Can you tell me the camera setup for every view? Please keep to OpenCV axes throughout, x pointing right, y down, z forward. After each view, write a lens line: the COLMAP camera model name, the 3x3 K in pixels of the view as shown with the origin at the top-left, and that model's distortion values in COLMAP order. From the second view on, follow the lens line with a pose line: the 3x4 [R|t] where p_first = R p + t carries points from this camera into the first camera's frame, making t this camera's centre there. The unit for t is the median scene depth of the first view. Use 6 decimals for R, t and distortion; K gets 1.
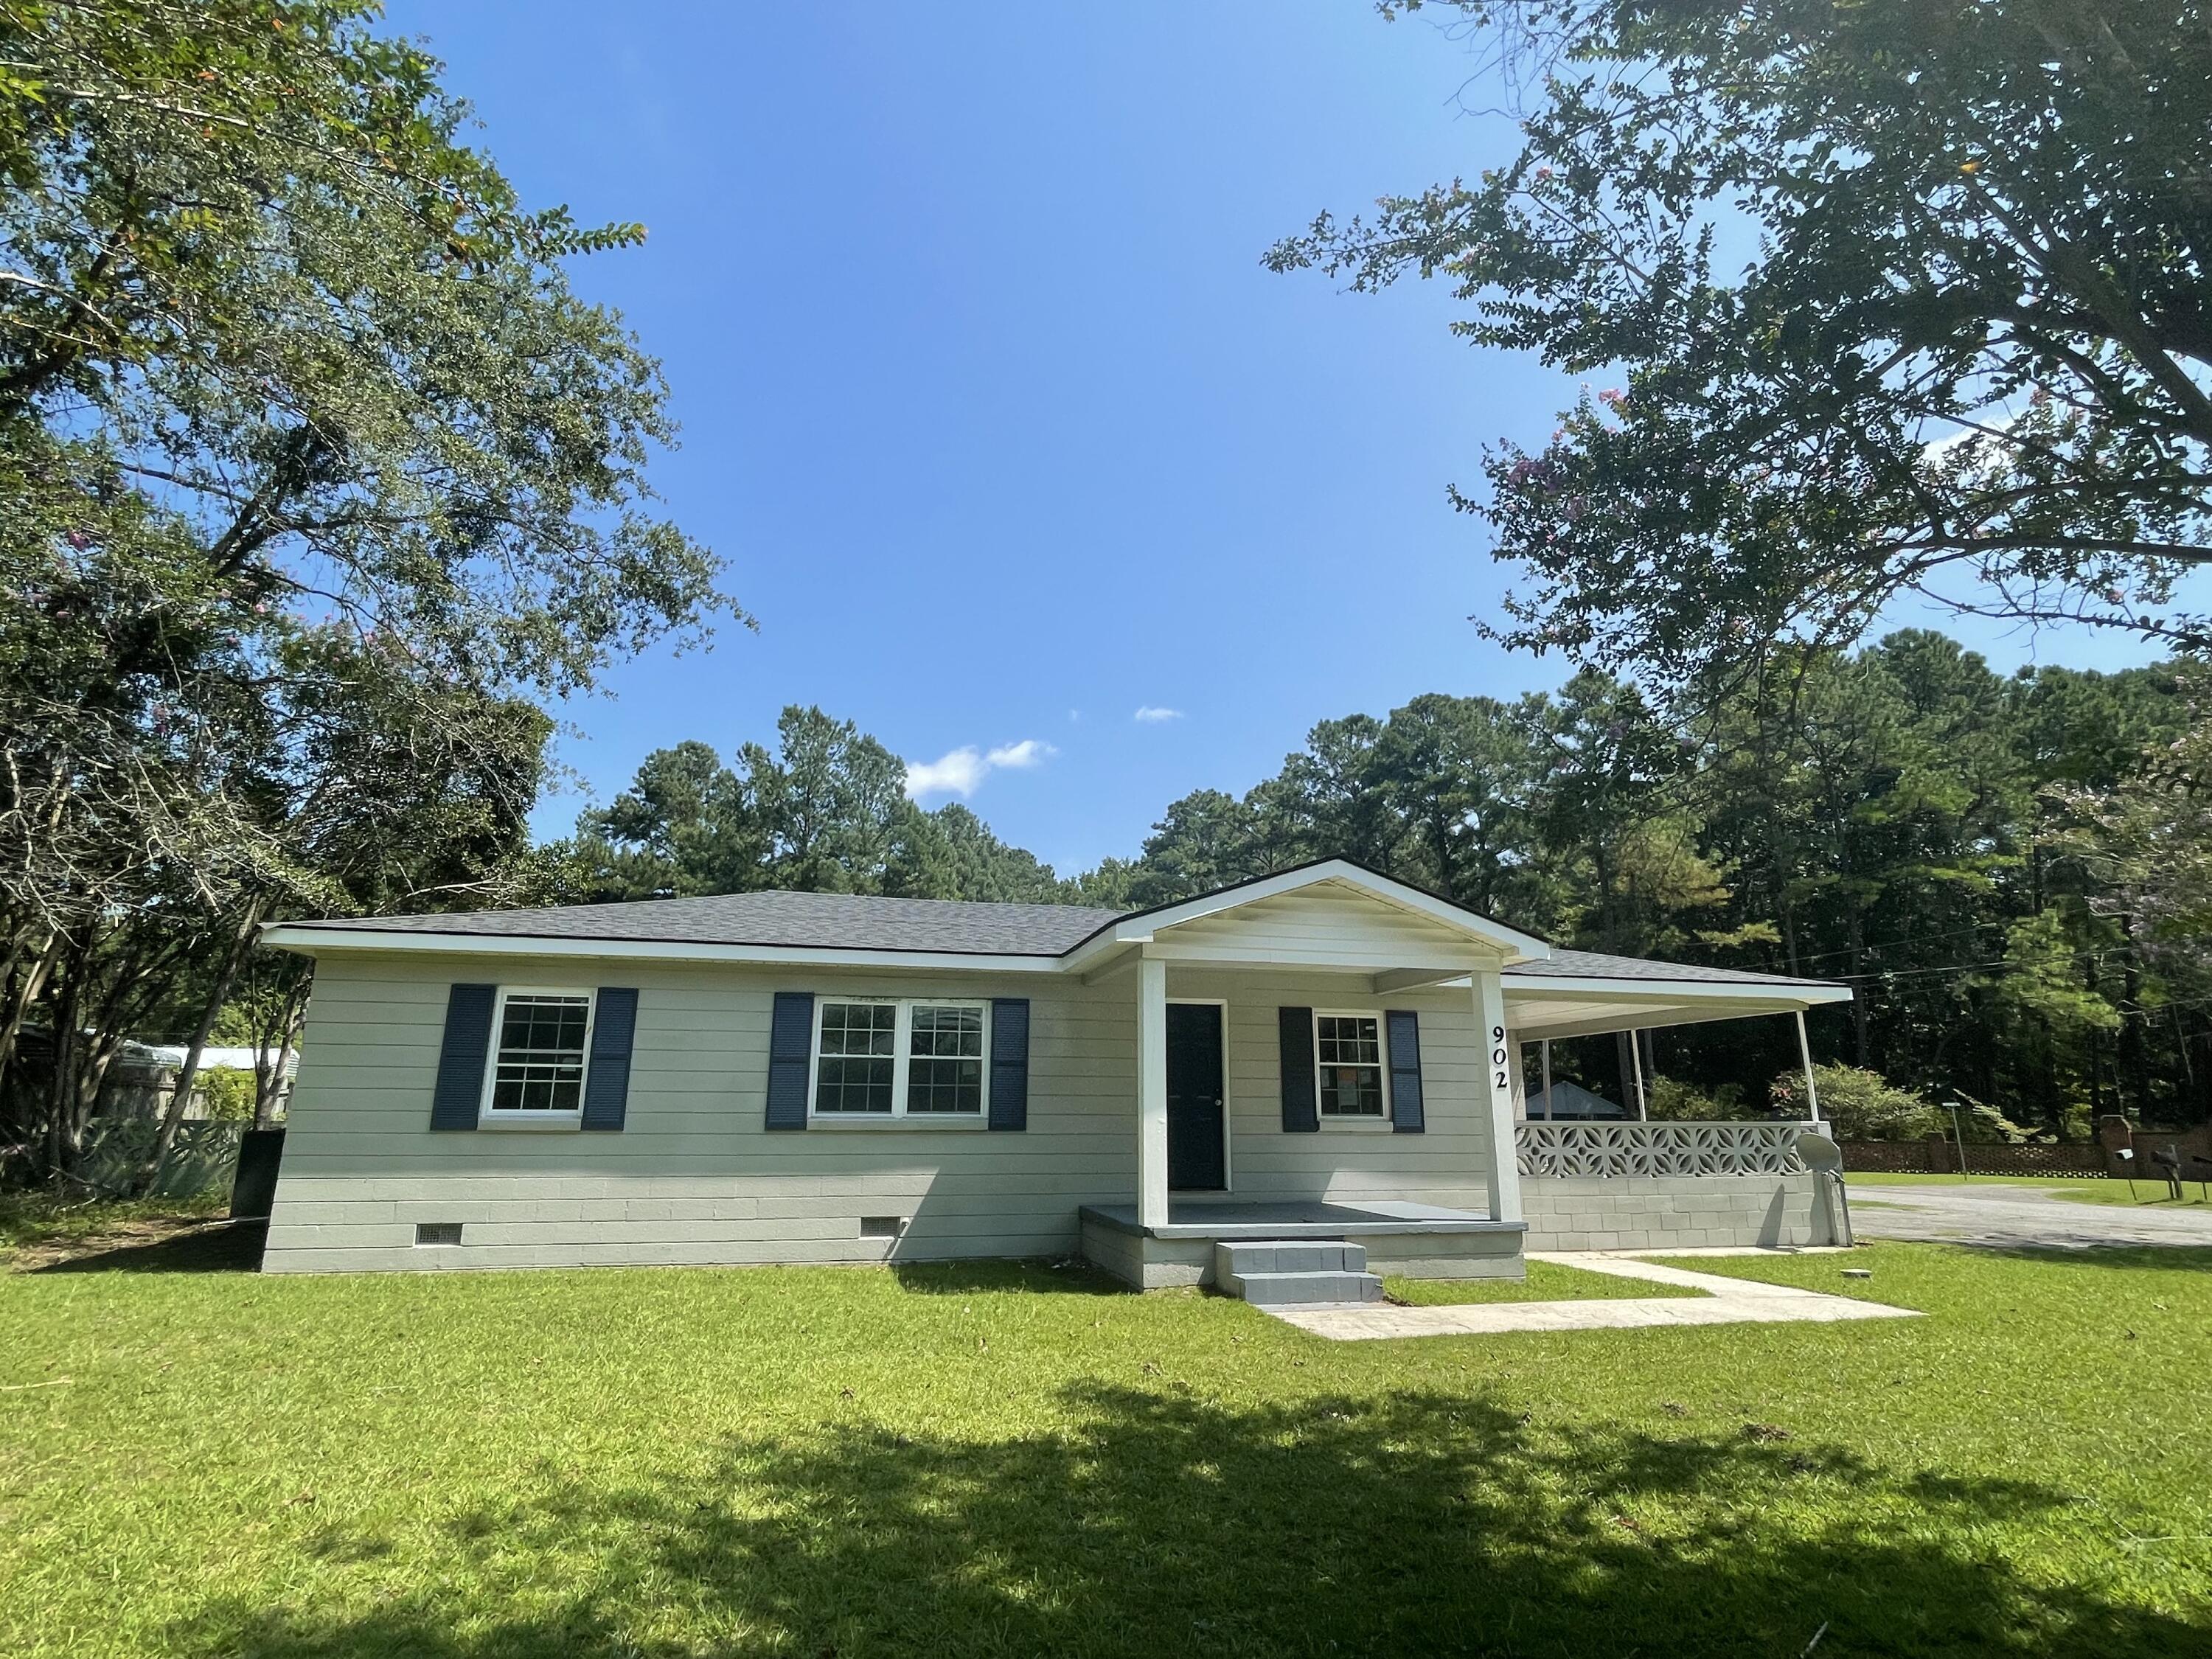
lens RADIAL K [[1114.9, 0, 1105.2], [0, 1114.9, 830.9], [0, 0, 1]] dist [0.000216, -0.001825]
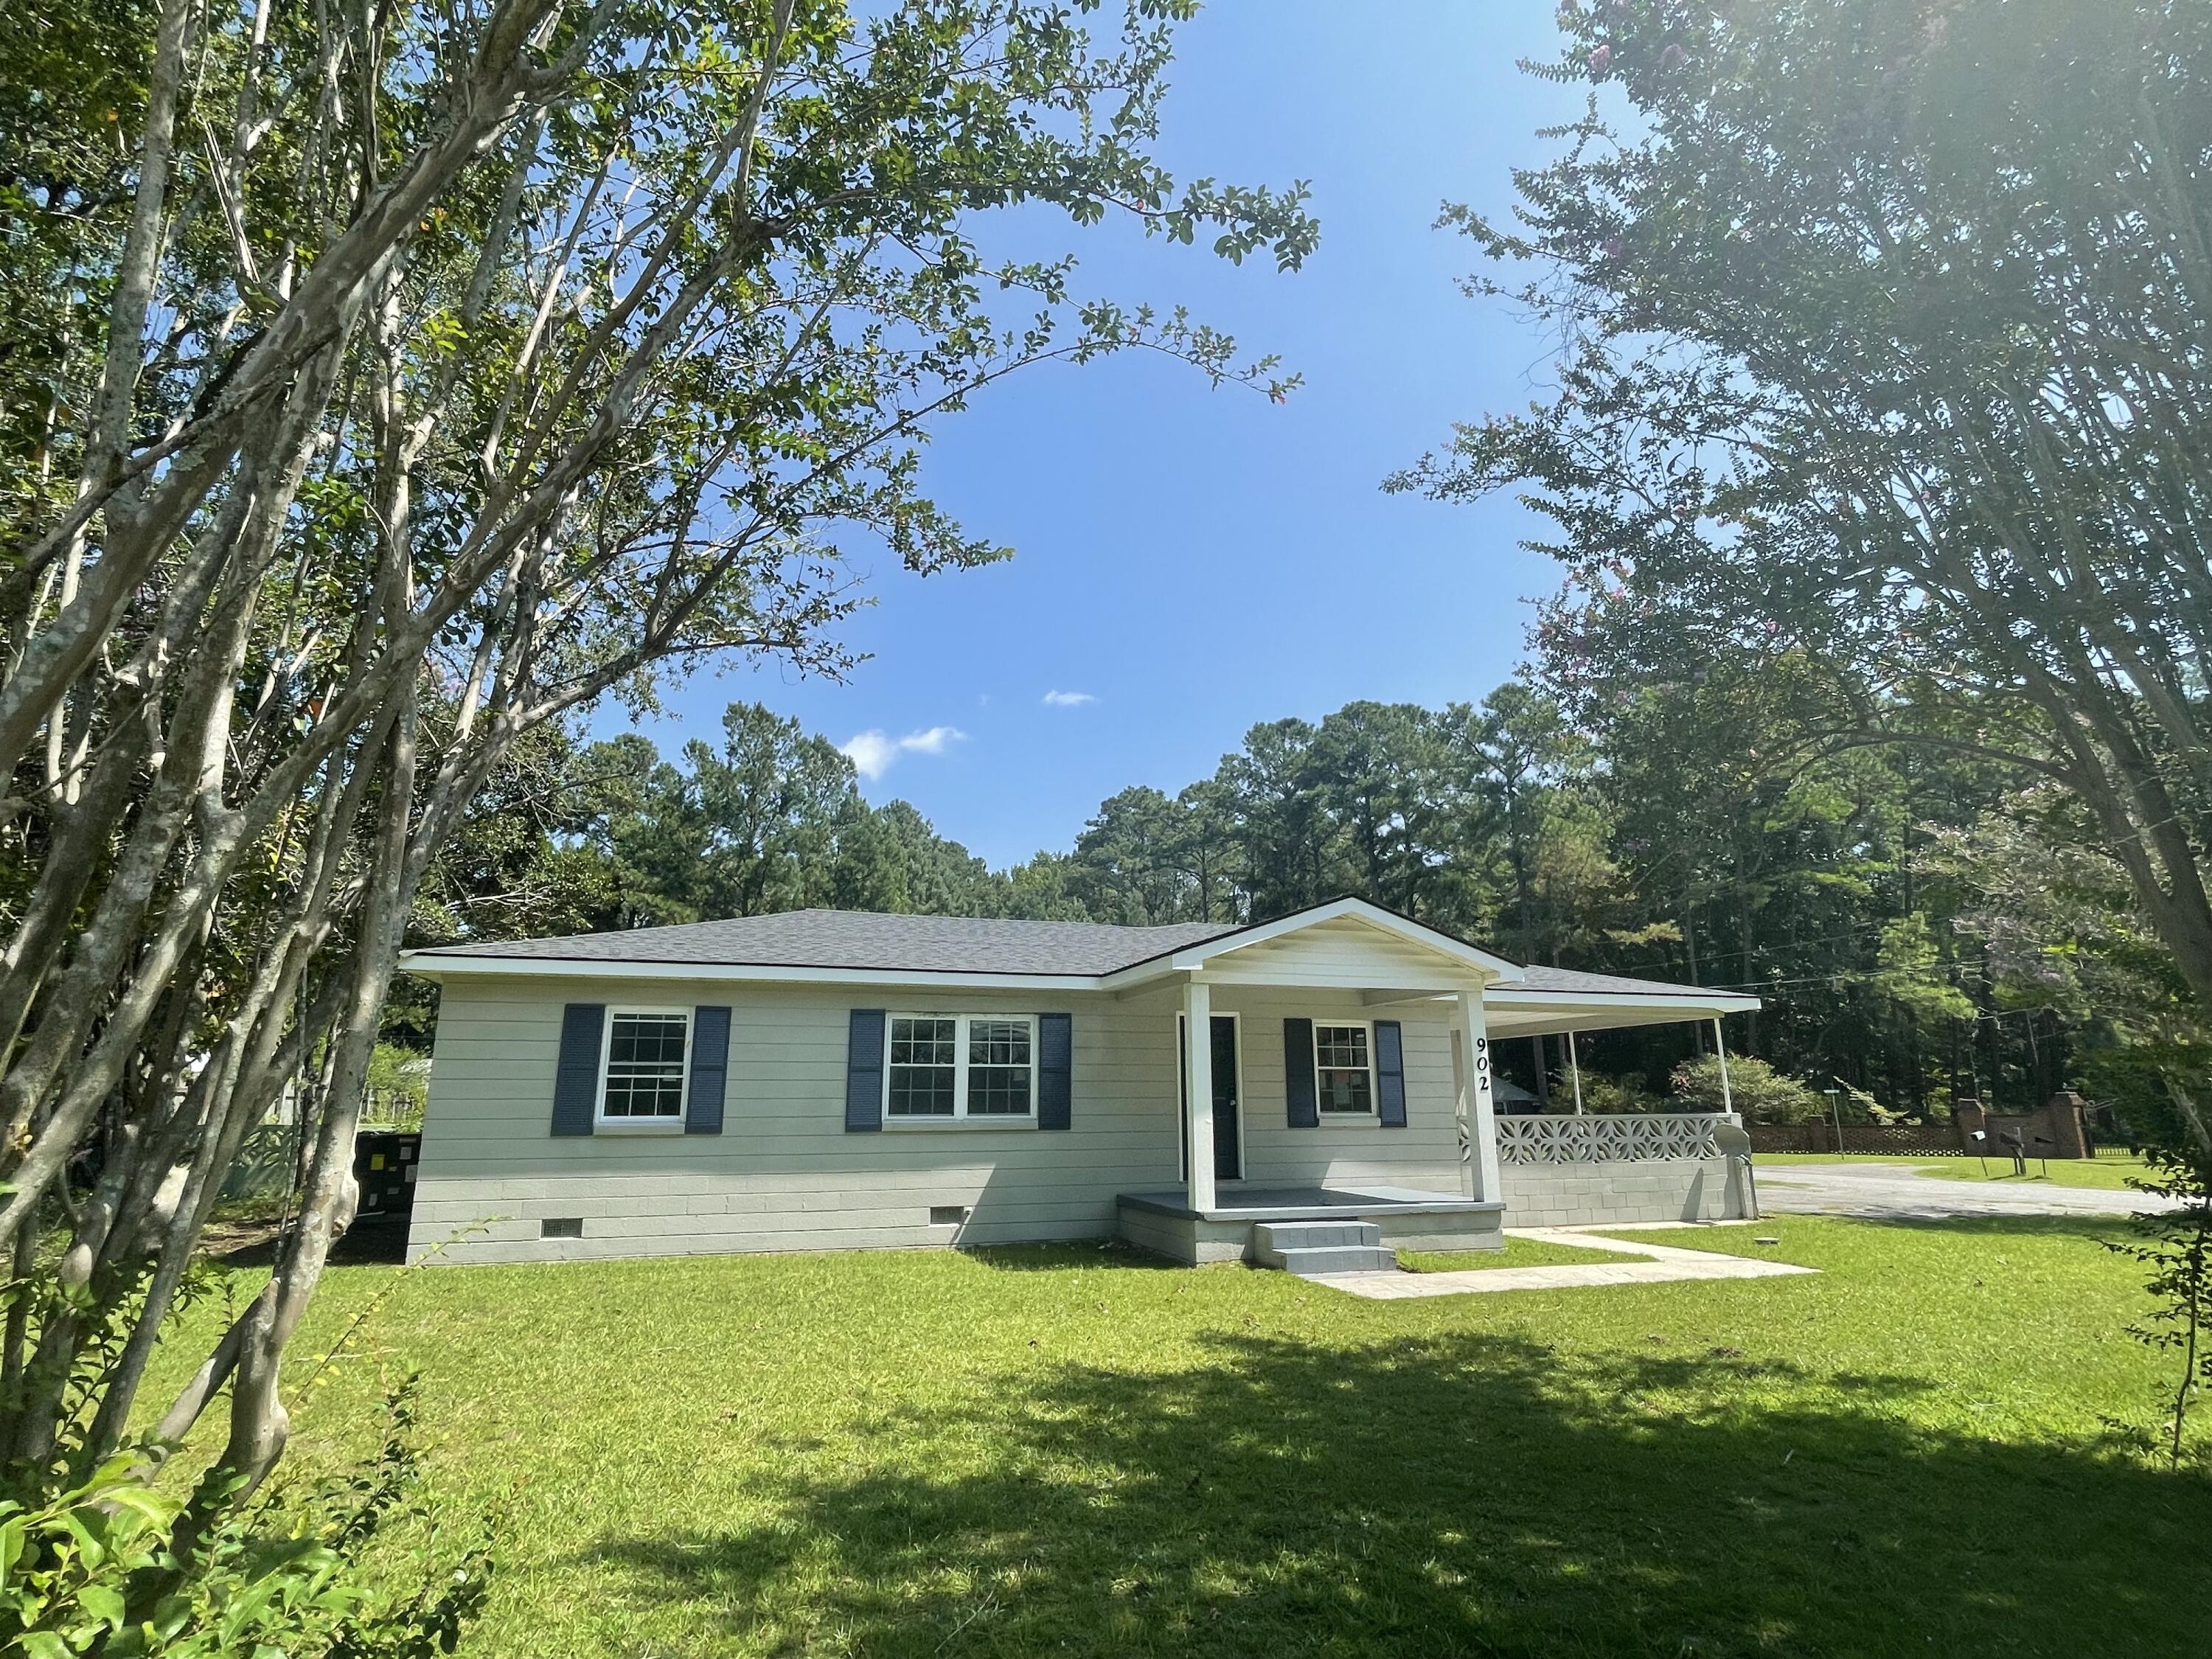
lens RADIAL K [[1114.9, 0, 1104.1], [0, 1114.9, 832.6], [0, 0, 1]] dist [0.000216, -0.001825]
pose [[0.997317, 0.008970, 0.072656, -0.128028], [-0.009821, 0.999887, 0.011357, -0.049751], [-0.072546, -0.012040, 0.997292, -0.140864]]
